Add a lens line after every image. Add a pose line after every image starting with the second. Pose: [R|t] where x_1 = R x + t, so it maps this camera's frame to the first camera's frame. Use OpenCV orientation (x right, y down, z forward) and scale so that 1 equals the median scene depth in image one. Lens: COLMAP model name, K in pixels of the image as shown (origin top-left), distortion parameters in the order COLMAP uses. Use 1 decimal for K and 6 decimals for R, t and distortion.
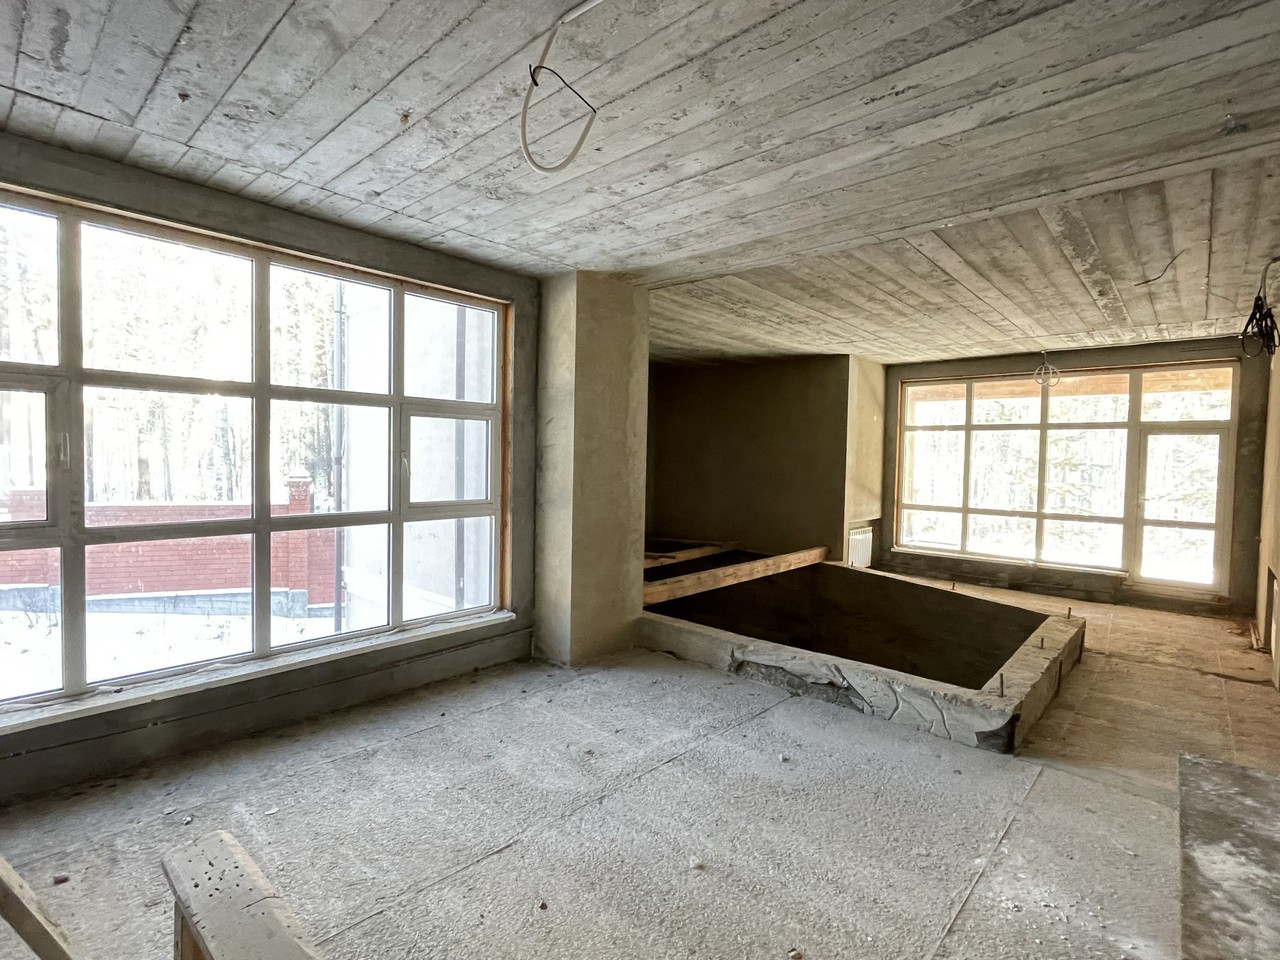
lens RADIAL K [[622.5, 0, 637.4], [0, 622.5, 481.1], [0, 0, 1]] dist [-0.005774, -0.000144]
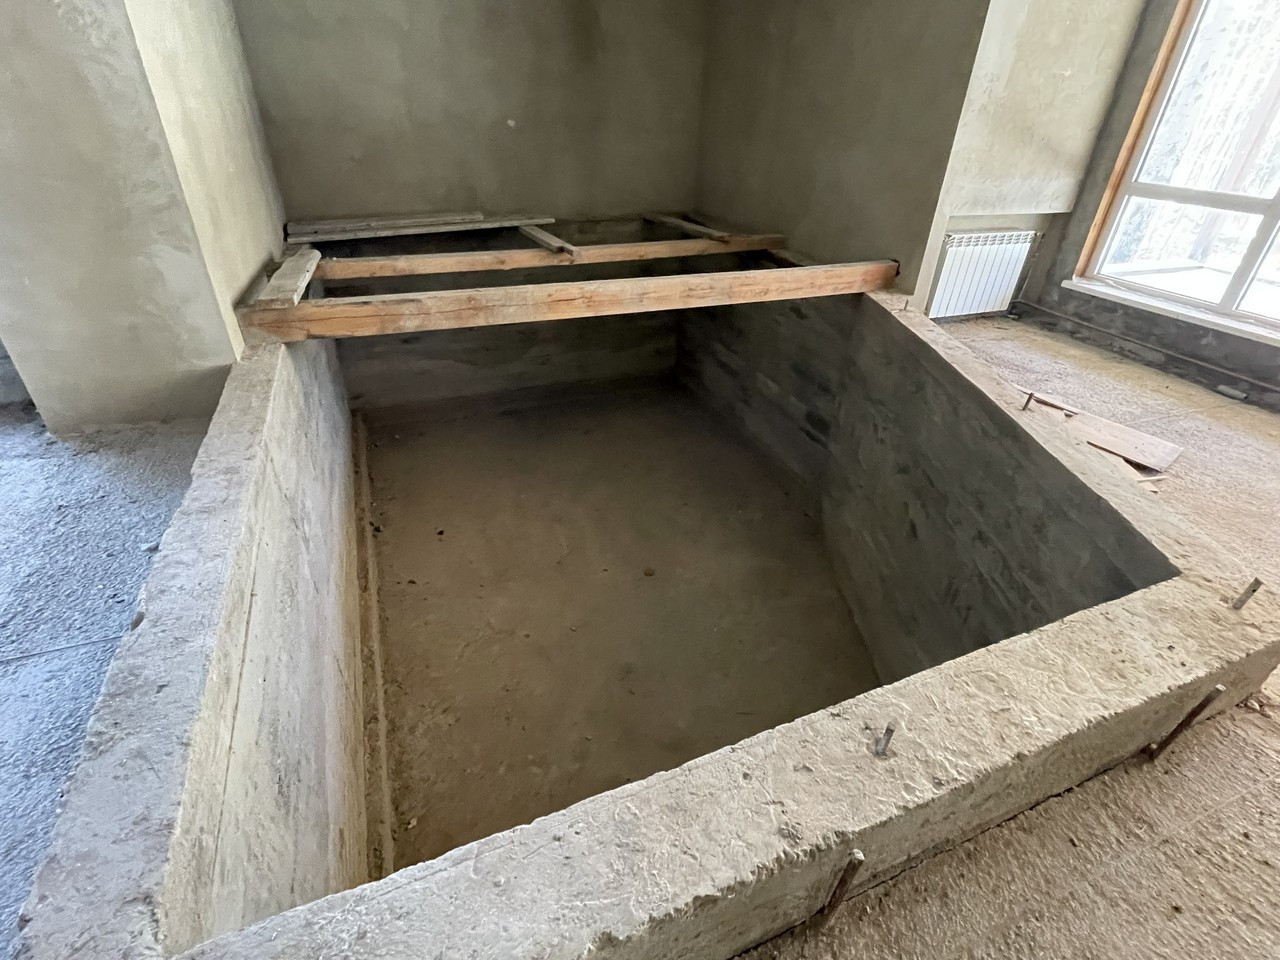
lens RADIAL K [[622.5, 0, 644.5], [0, 622.5, 478.8], [0, 0, 1]] dist [-0.005774, -0.000144]
pose [[0.905028, 0.235901, -0.353942, 0.337908], [-0.037213, 0.872838, 0.486590, 0.019797], [0.423721, -0.427207, 0.798721, 0.426393]]
